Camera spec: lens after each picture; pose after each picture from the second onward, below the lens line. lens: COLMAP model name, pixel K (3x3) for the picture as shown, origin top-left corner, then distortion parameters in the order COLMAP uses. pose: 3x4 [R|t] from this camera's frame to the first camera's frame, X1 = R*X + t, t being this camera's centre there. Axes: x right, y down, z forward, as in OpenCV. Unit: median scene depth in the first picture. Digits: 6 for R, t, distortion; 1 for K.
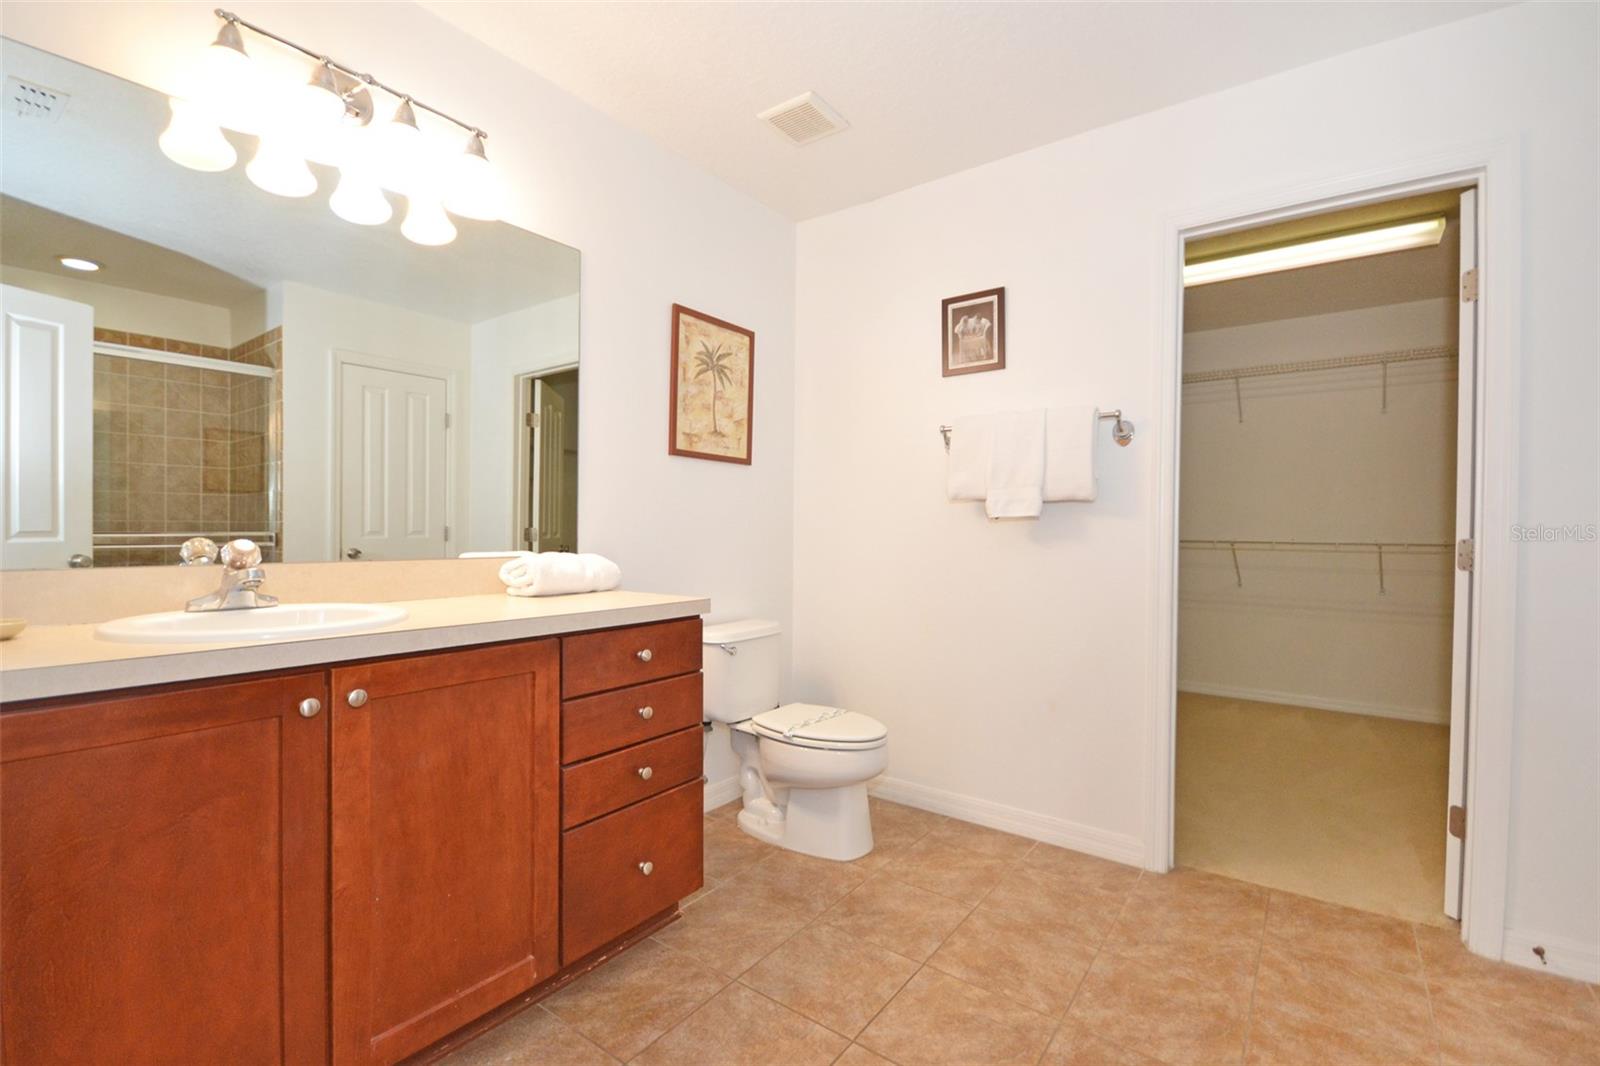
lens RADIAL K [[727.1, 0, 811.8], [0, 727.1, 530.0], [0, 0, 1]] dist [0.002222, -0.006784]
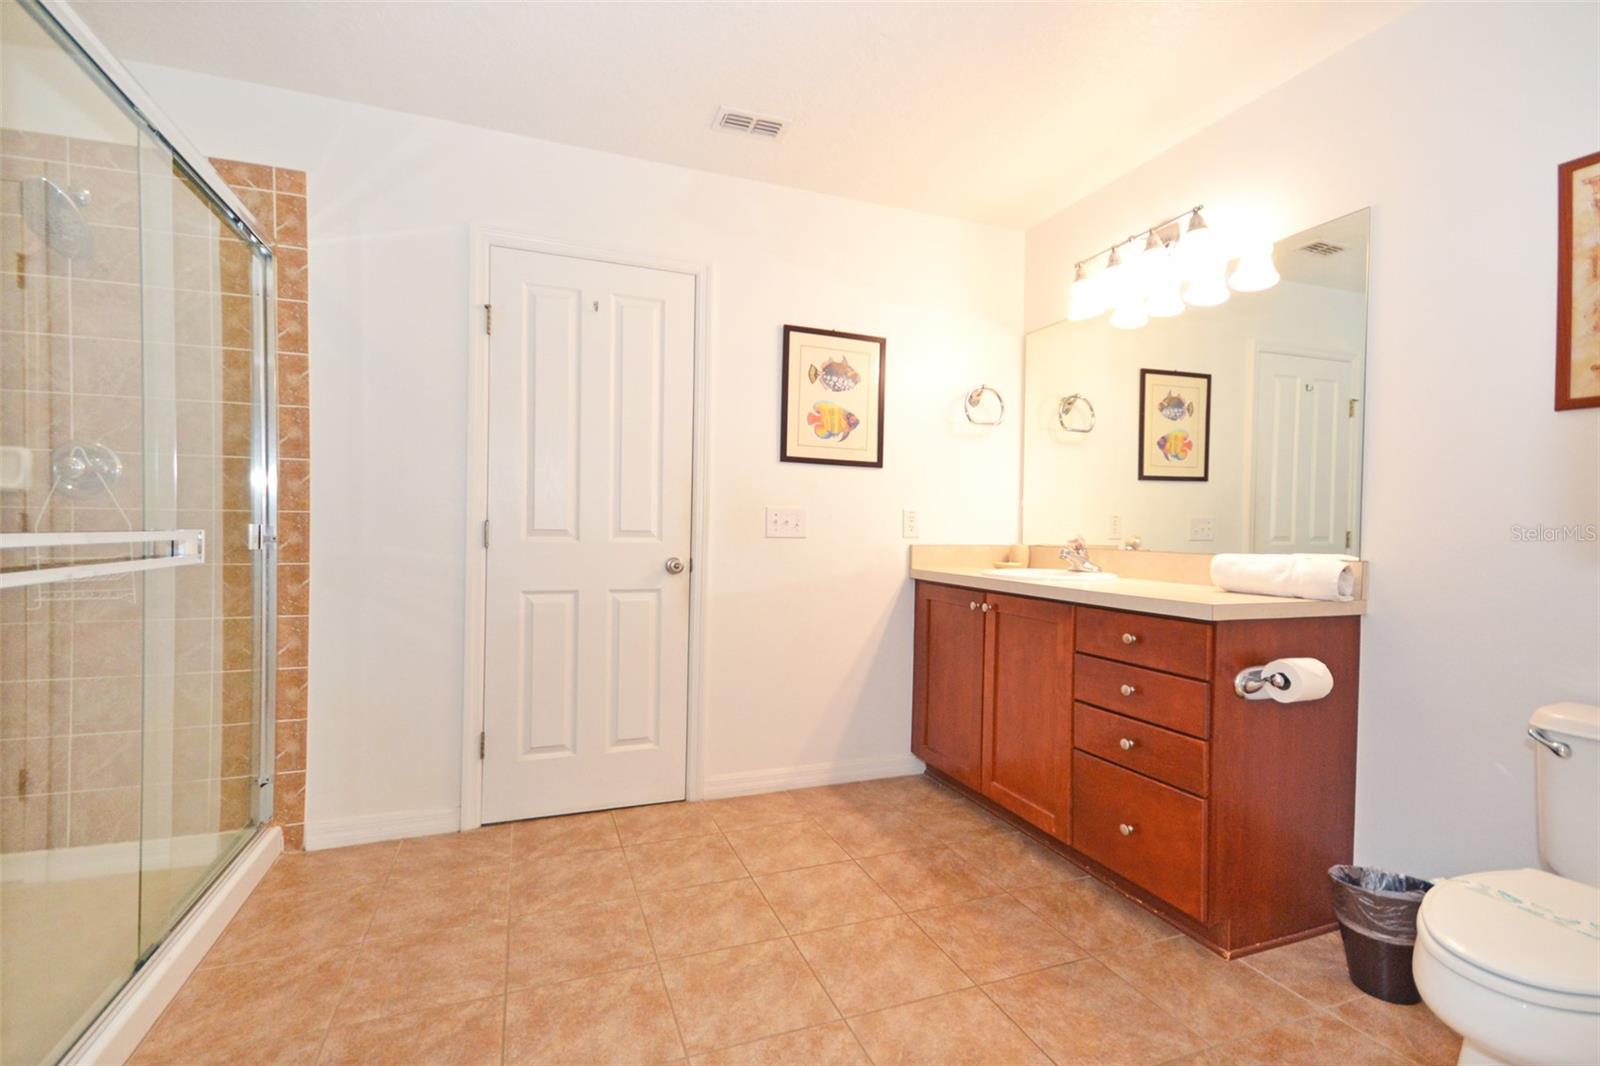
lens RADIAL K [[727.1, 0, 806.5], [0, 727.1, 537.4], [0, 0, 1]] dist [0.002222, -0.006784]
pose [[-0.552709, -0.008186, -0.833334, 1.082342], [-0.024681, 0.999674, 0.006549, 0.022170], [0.833009, 0.024187, -0.552731, 1.326035]]
